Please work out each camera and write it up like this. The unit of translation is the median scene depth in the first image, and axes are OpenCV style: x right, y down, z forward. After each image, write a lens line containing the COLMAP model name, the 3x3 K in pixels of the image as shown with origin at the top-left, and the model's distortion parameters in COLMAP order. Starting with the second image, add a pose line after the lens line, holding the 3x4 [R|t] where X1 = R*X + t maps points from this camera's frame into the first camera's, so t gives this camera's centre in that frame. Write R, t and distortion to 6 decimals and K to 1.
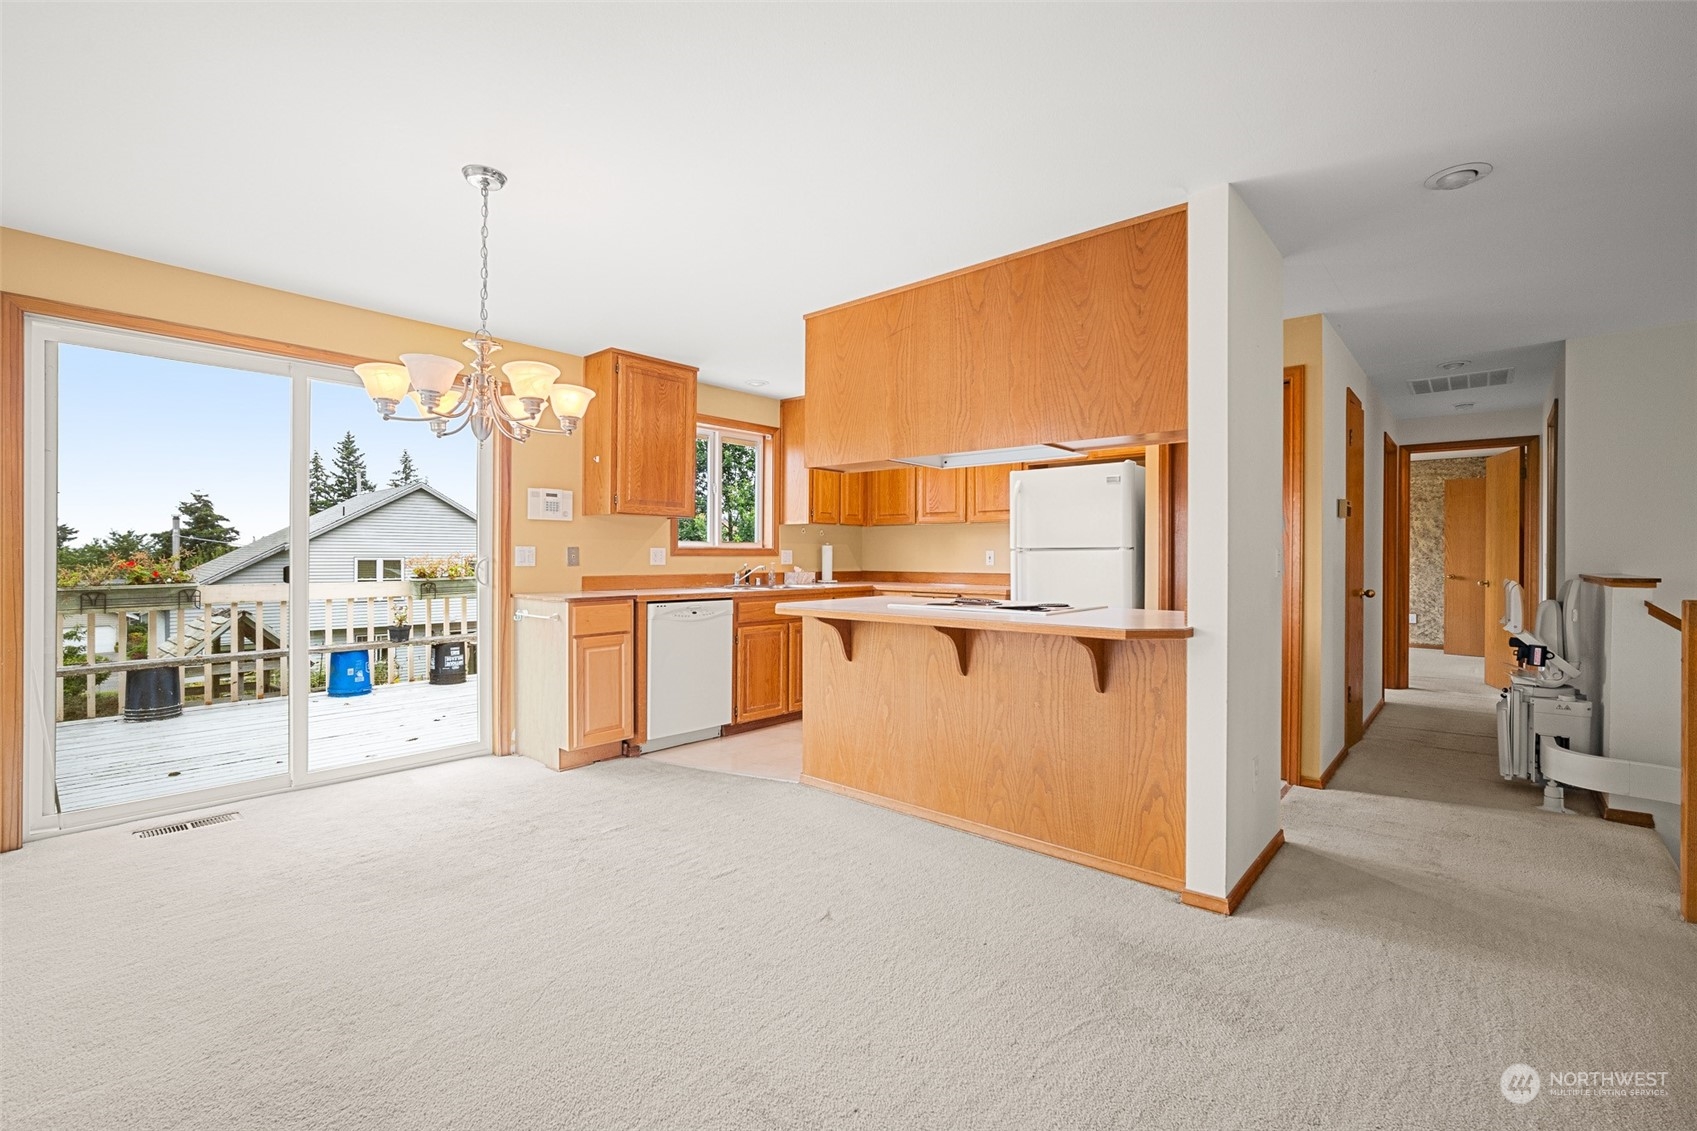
lens RADIAL K [[738.8, 0, 848.9], [0, 738.8, 556.2], [0, 0, 1]] dist [-0.006474, -0.000018]
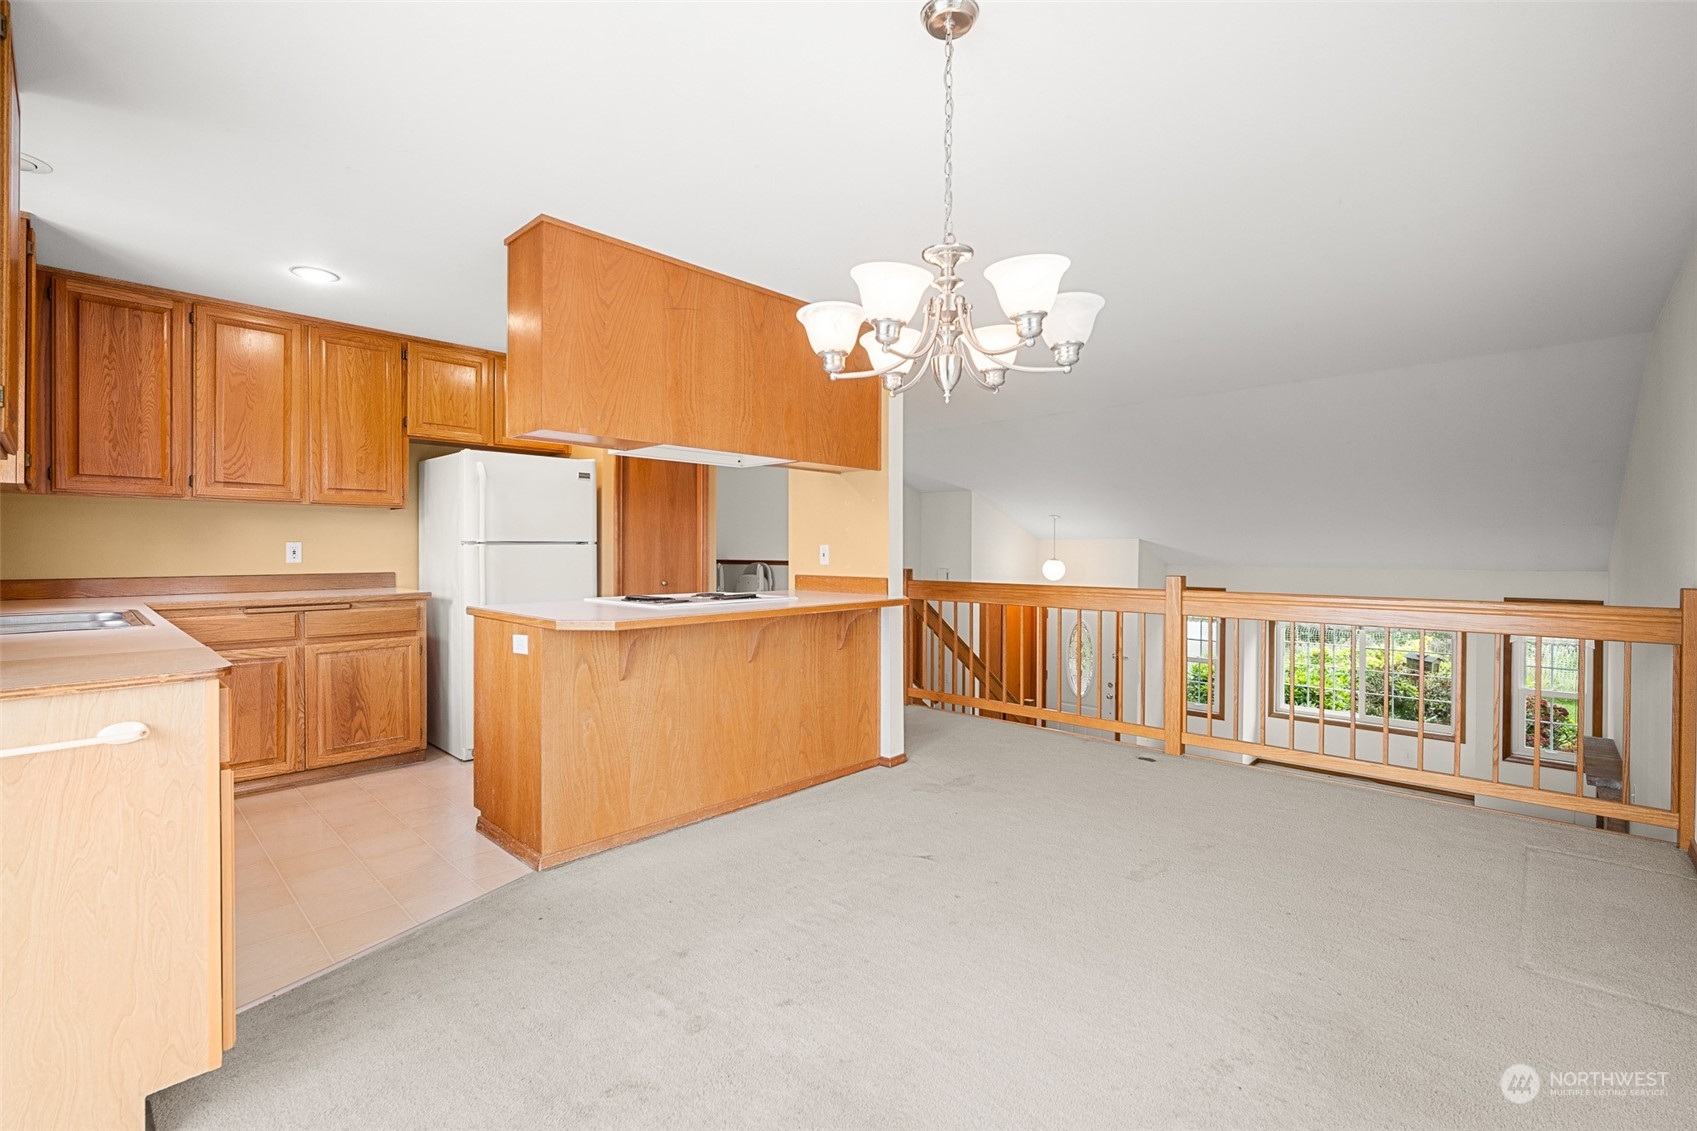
lens RADIAL K [[738.8, 0, 848.9], [0, 738.8, 556.2], [0, 0, 1]] dist [-0.006474, -0.000018]
pose [[0.041618, -0.012110, 0.999060, -0.676599], [-0.002352, 0.999923, 0.012219, -0.005281], [-0.999131, -0.002858, 0.041587, 0.598765]]
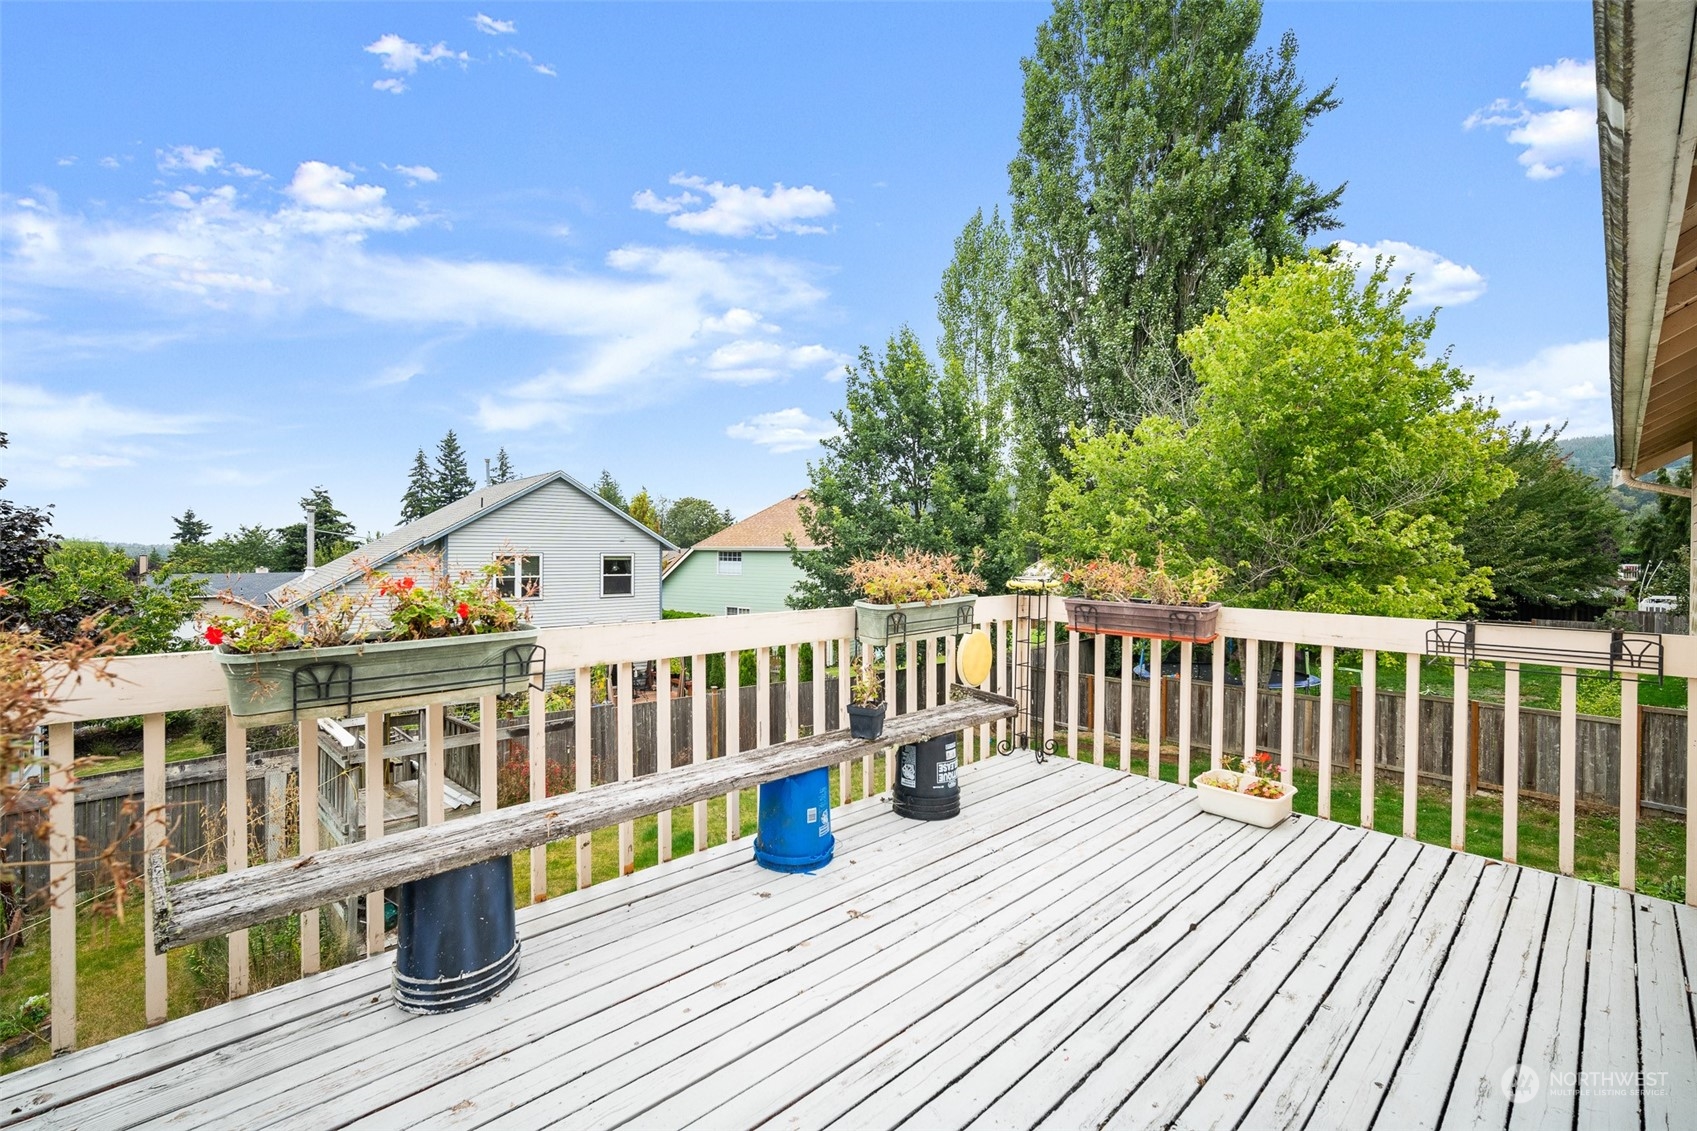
lens RADIAL K [[738.8, 0, 848.9], [0, 738.8, 556.2], [0, 0, 1]] dist [-0.006474, -0.000018]
pose [[0.995543, 0.002541, -0.094278, -0.857842], [-0.001932, 0.999977, 0.006553, -0.008933], [0.094293, -0.006342, 0.995524, 0.769627]]
